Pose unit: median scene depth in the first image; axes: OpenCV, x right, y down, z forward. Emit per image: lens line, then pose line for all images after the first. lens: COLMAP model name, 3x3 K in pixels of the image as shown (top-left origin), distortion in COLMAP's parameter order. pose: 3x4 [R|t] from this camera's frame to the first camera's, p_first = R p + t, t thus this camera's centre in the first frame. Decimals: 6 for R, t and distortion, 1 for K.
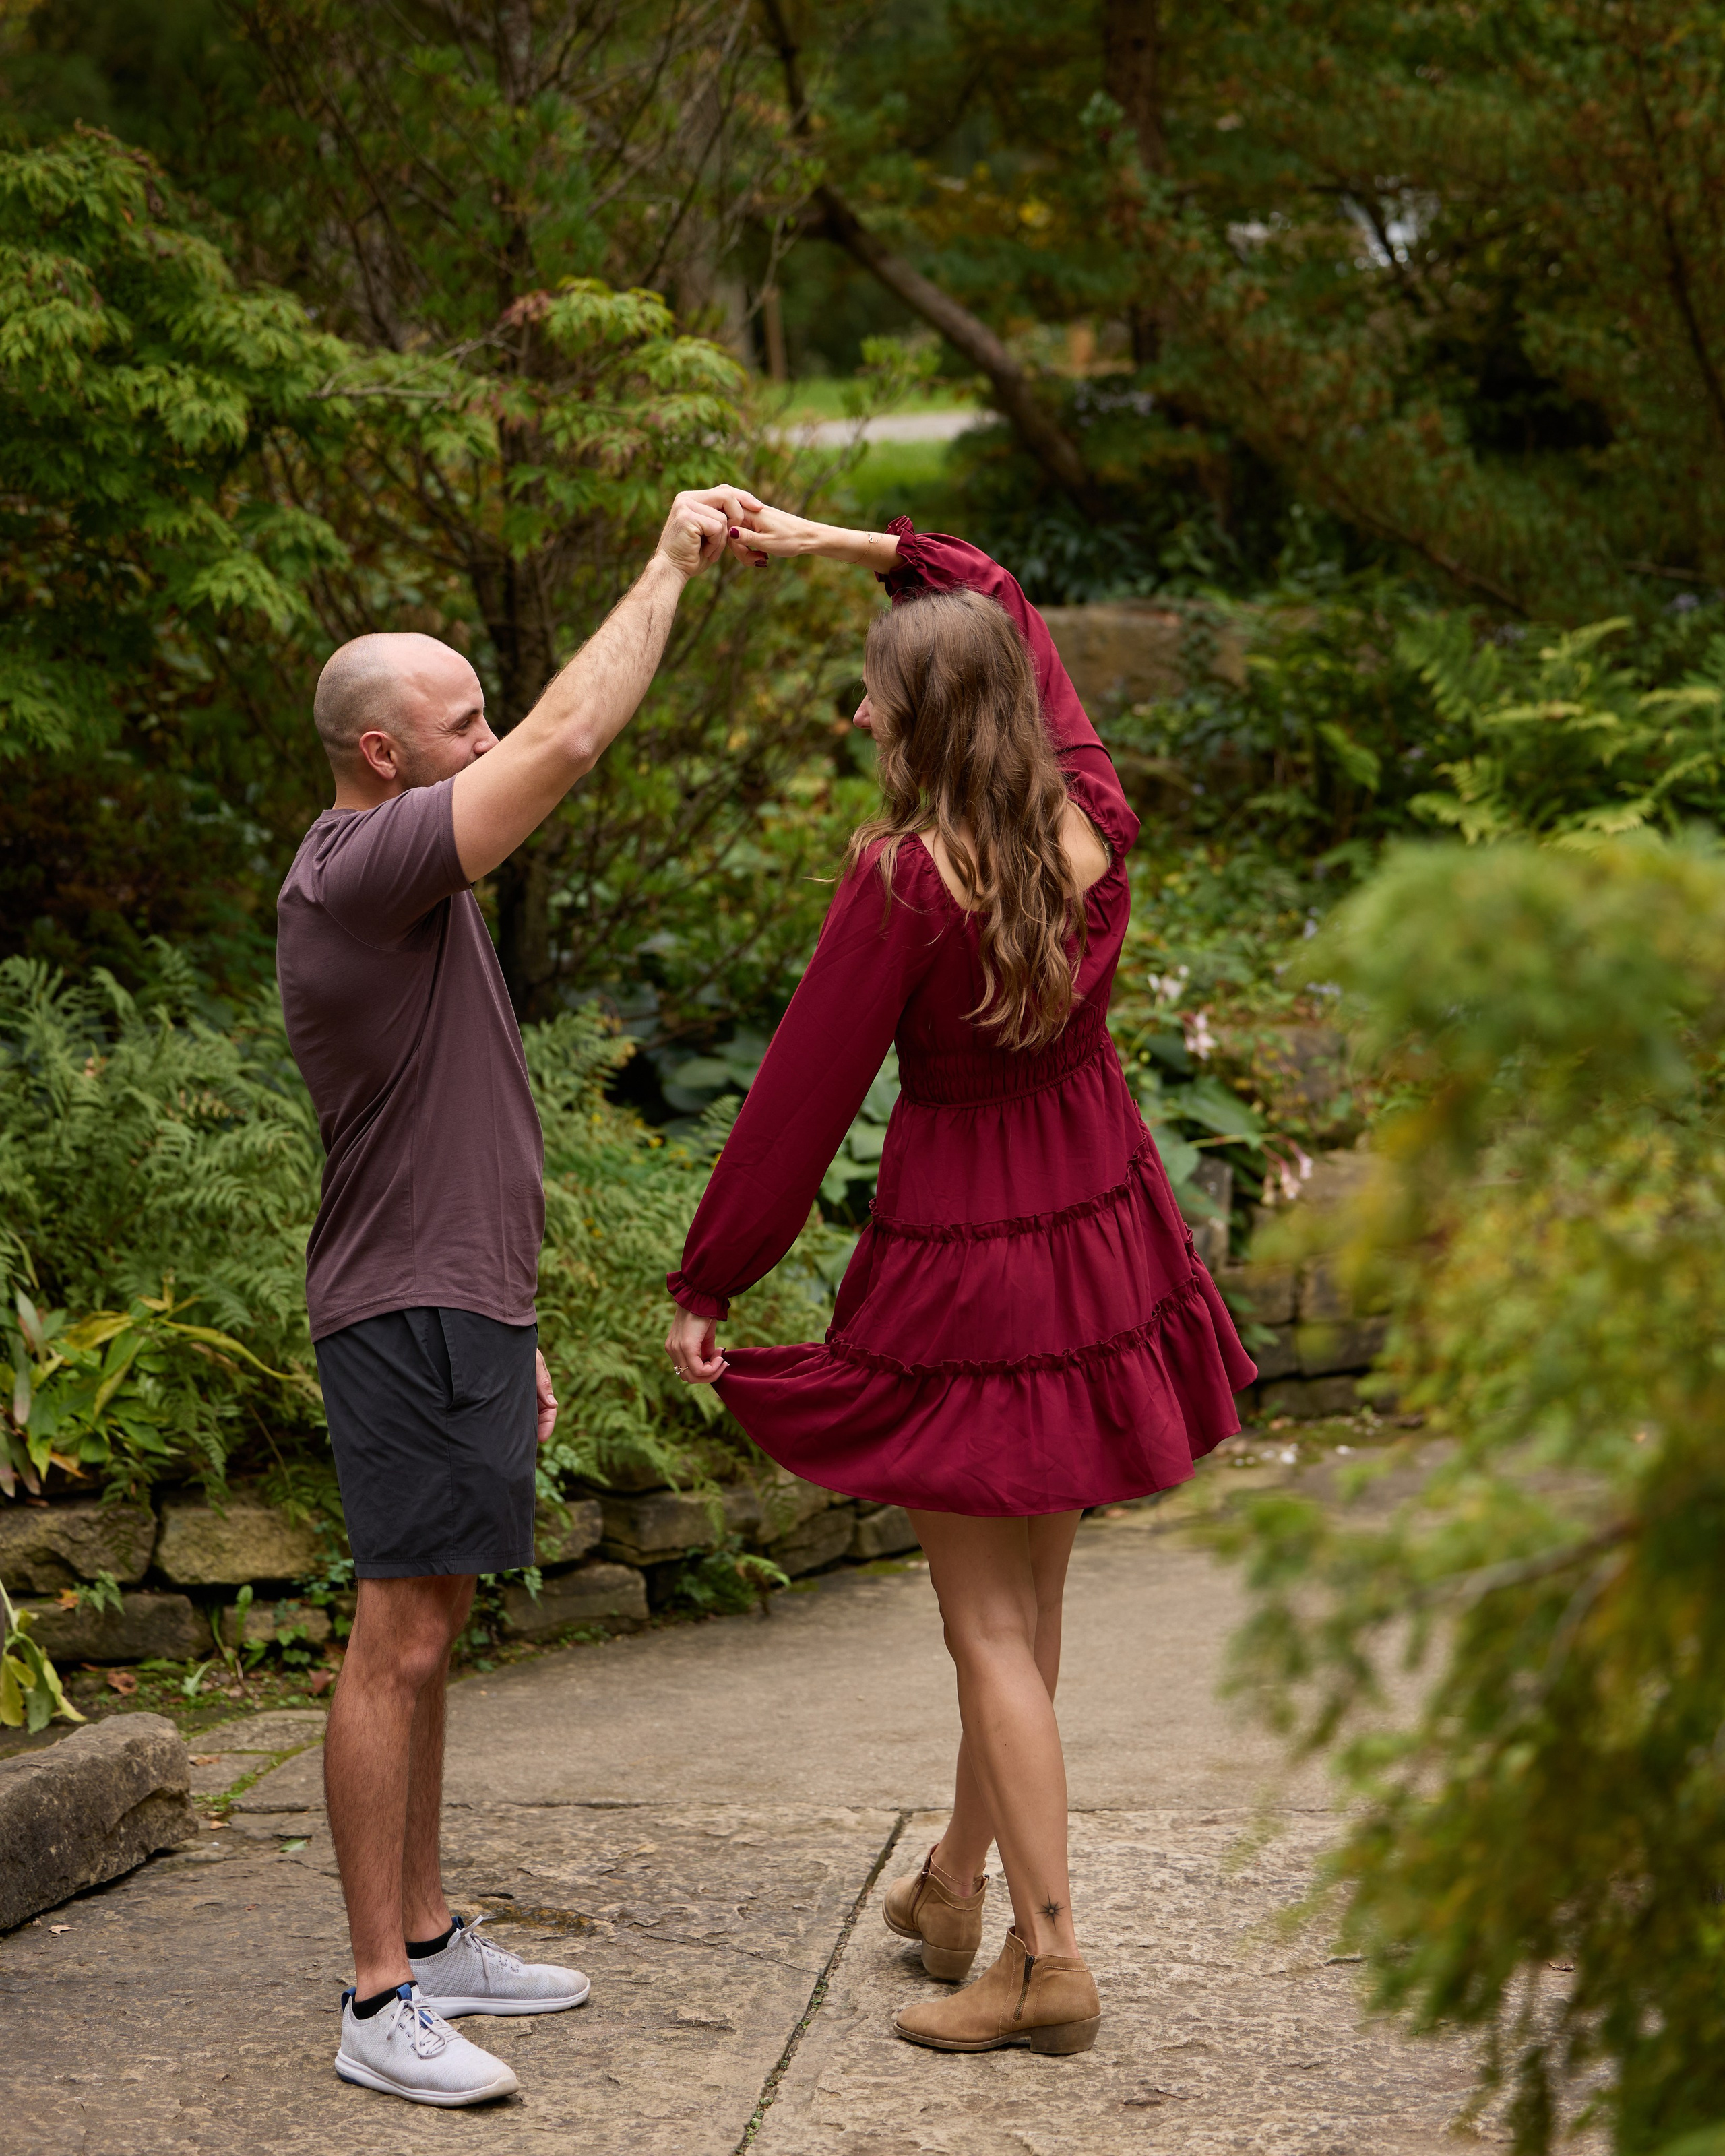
lens RADIAL K [[4616.0, 0, 865.7], [0, 4616.0, 1073.9], [0, 0, 1]] dist [-0.203514, 0.000000]
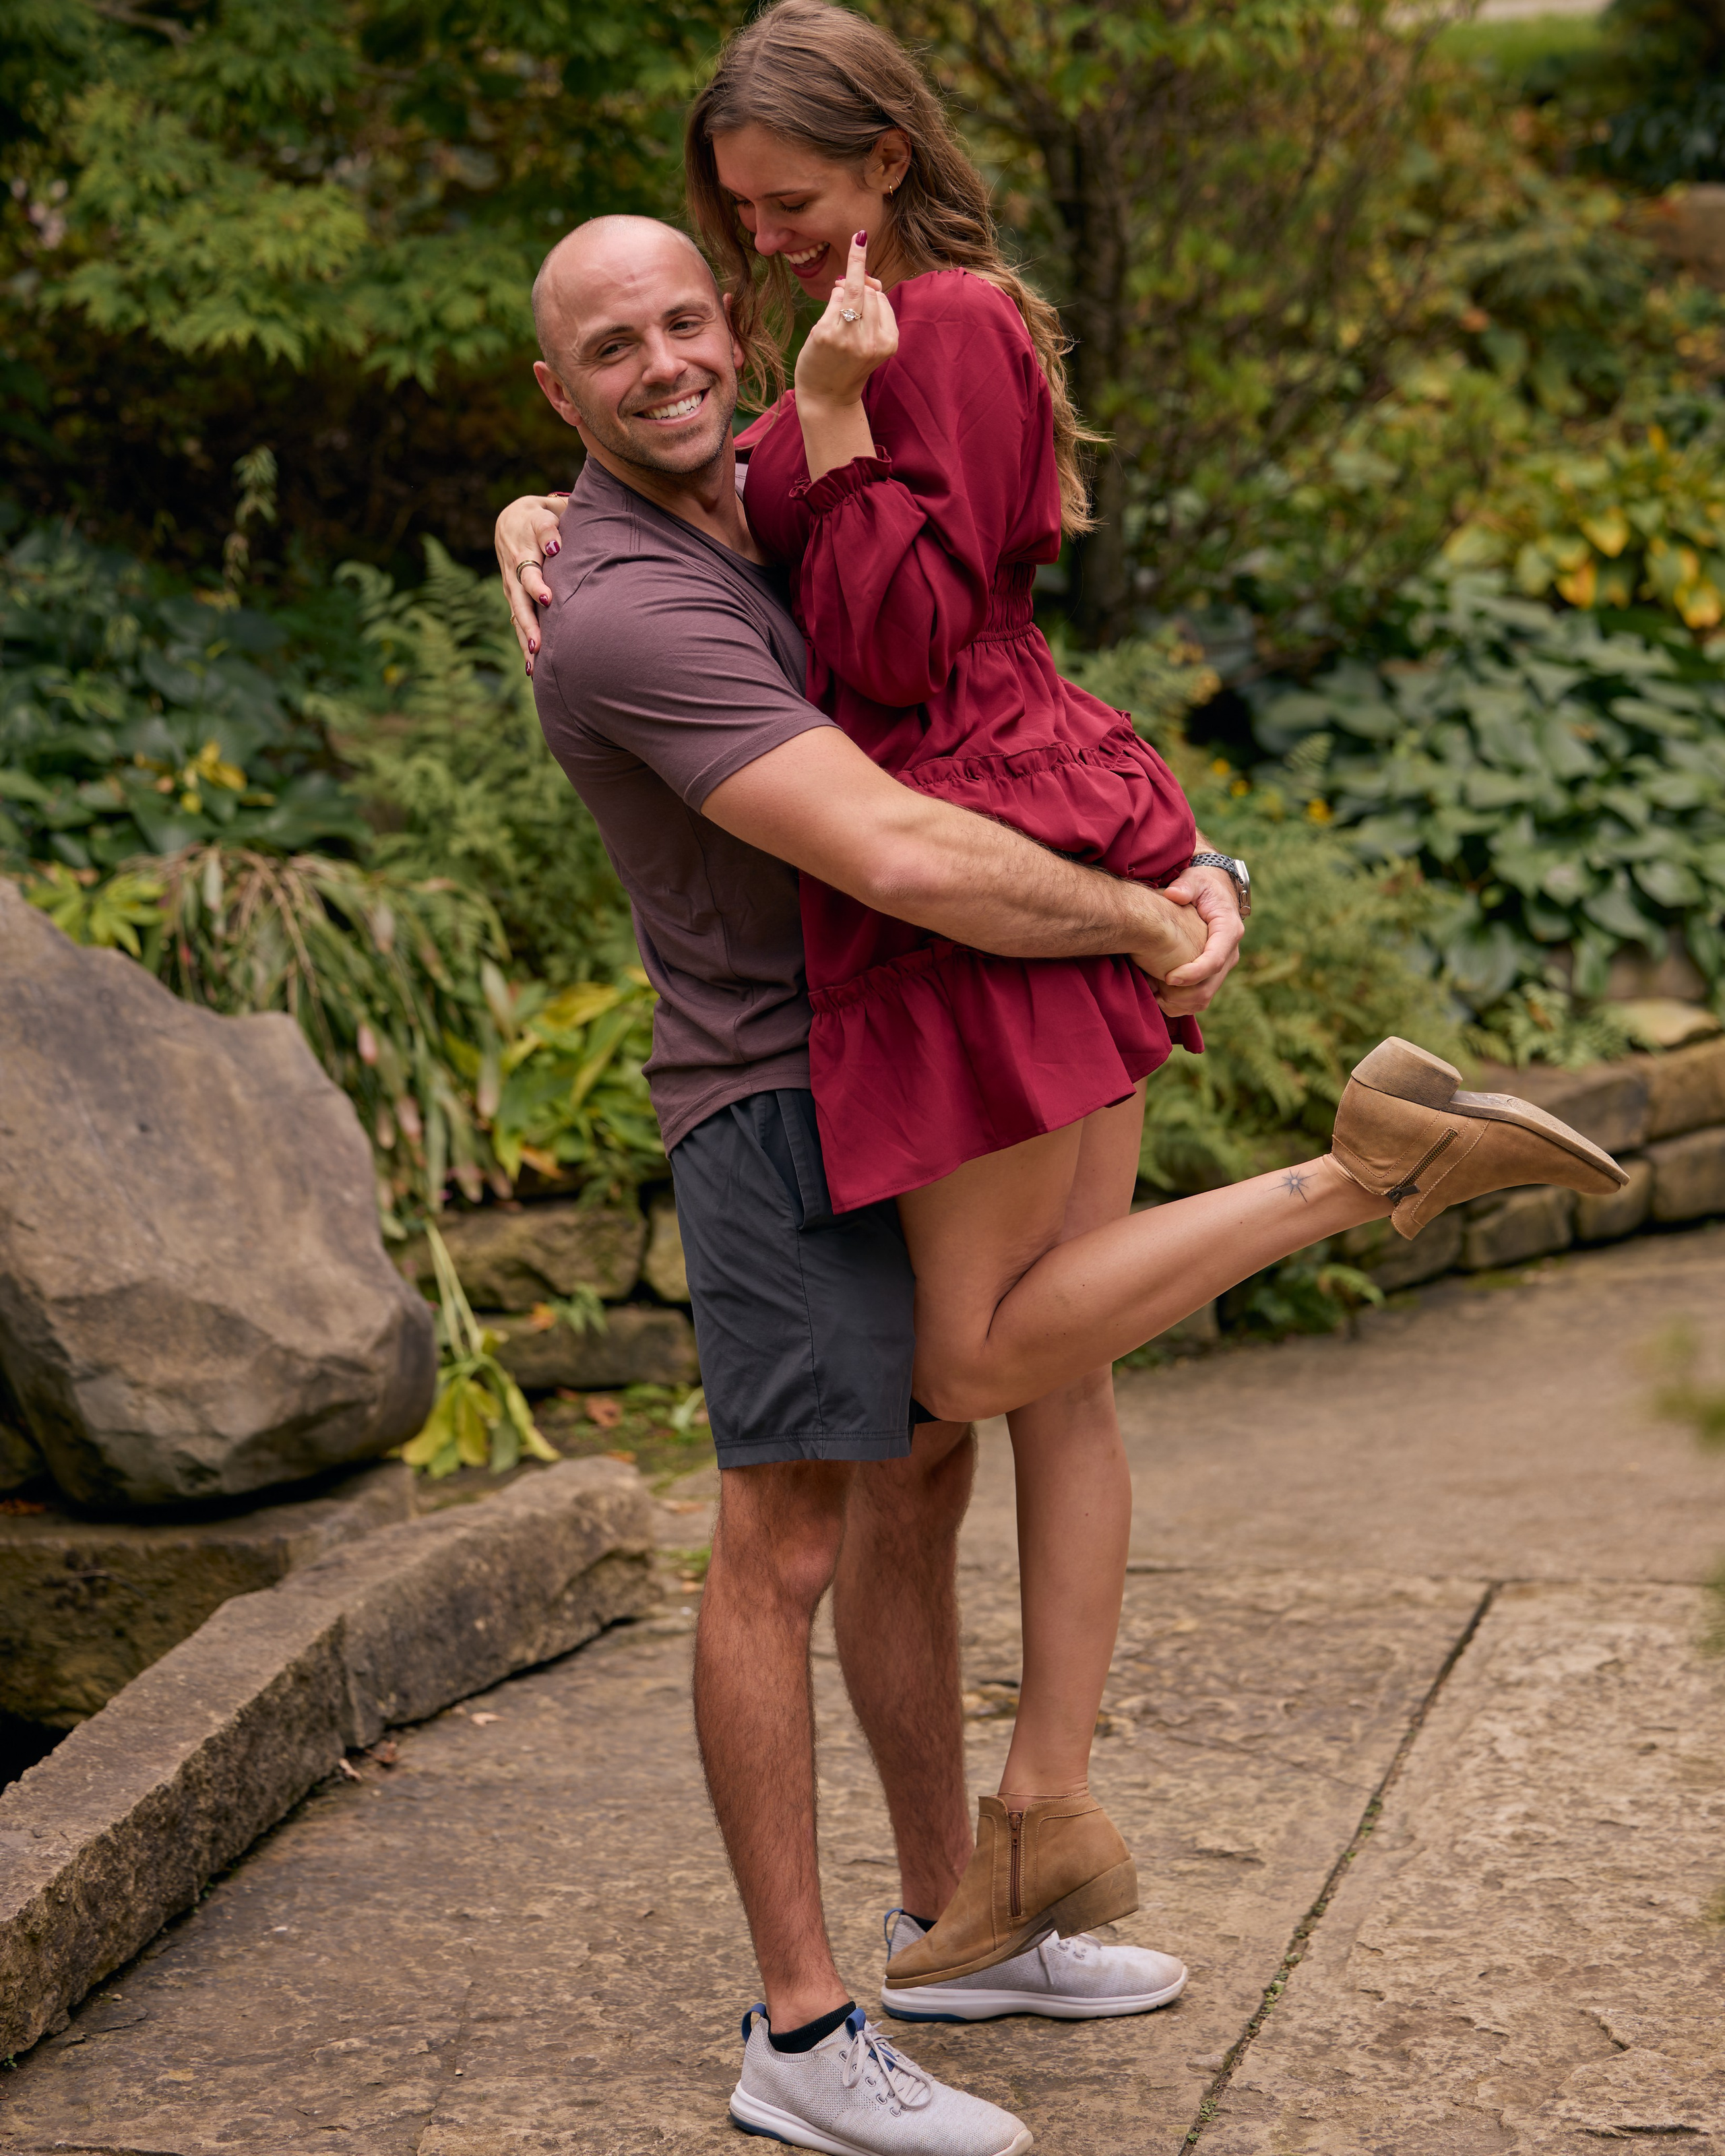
lens RADIAL K [[5097.8, 0, 861.5], [0, 5097.8, 1071.2], [0, 0, 1]] dist [-0.185878, 0.000000]
pose [[0.991952, 0.004909, -0.126519, 0.007708], [0.003990, 0.997540, 0.069990, 0.000579], [0.126551, -0.069932, 0.989492, 0.048190]]
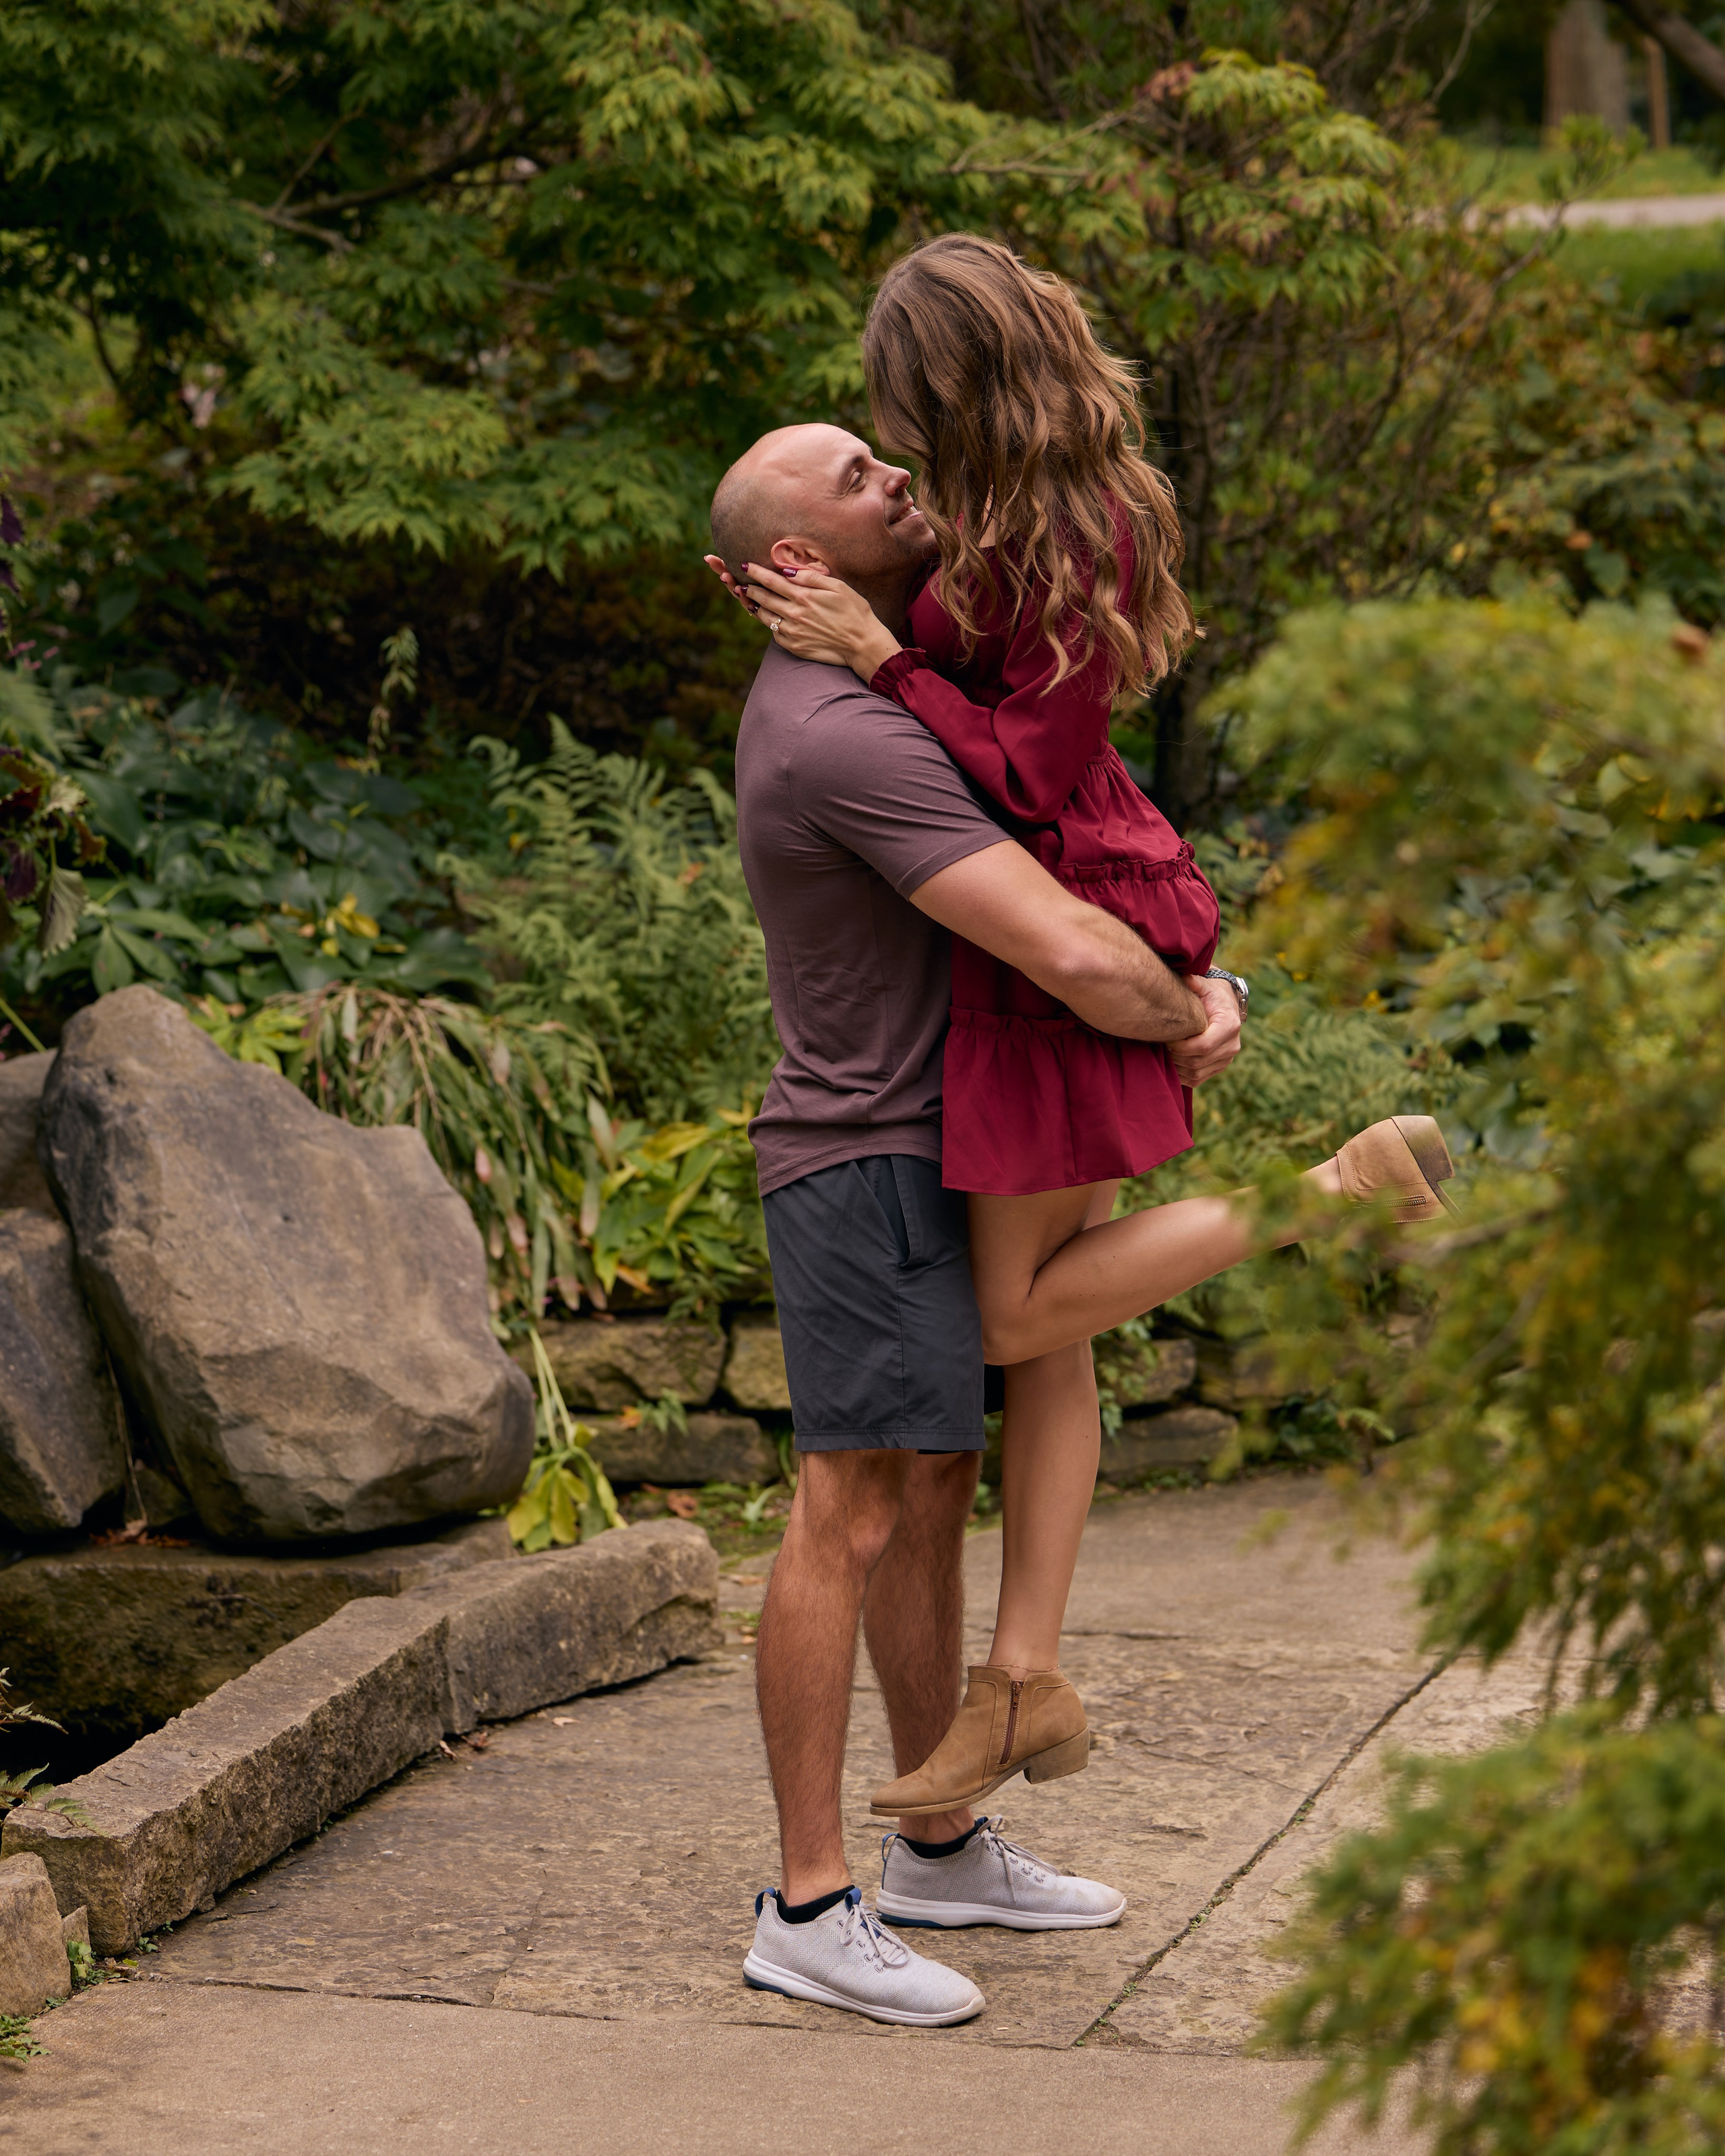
lens RADIAL K [[5097.8, 0, 805.8], [0, 5097.8, 1156.2], [0, 0, 1]] dist [-0.185878, 0.000000]
pose [[0.986600, 0.036781, -0.158957, 0.029272], [-0.029283, 0.998357, 0.049258, 0.004989], [0.160507, -0.043943, 0.986056, -0.050516]]
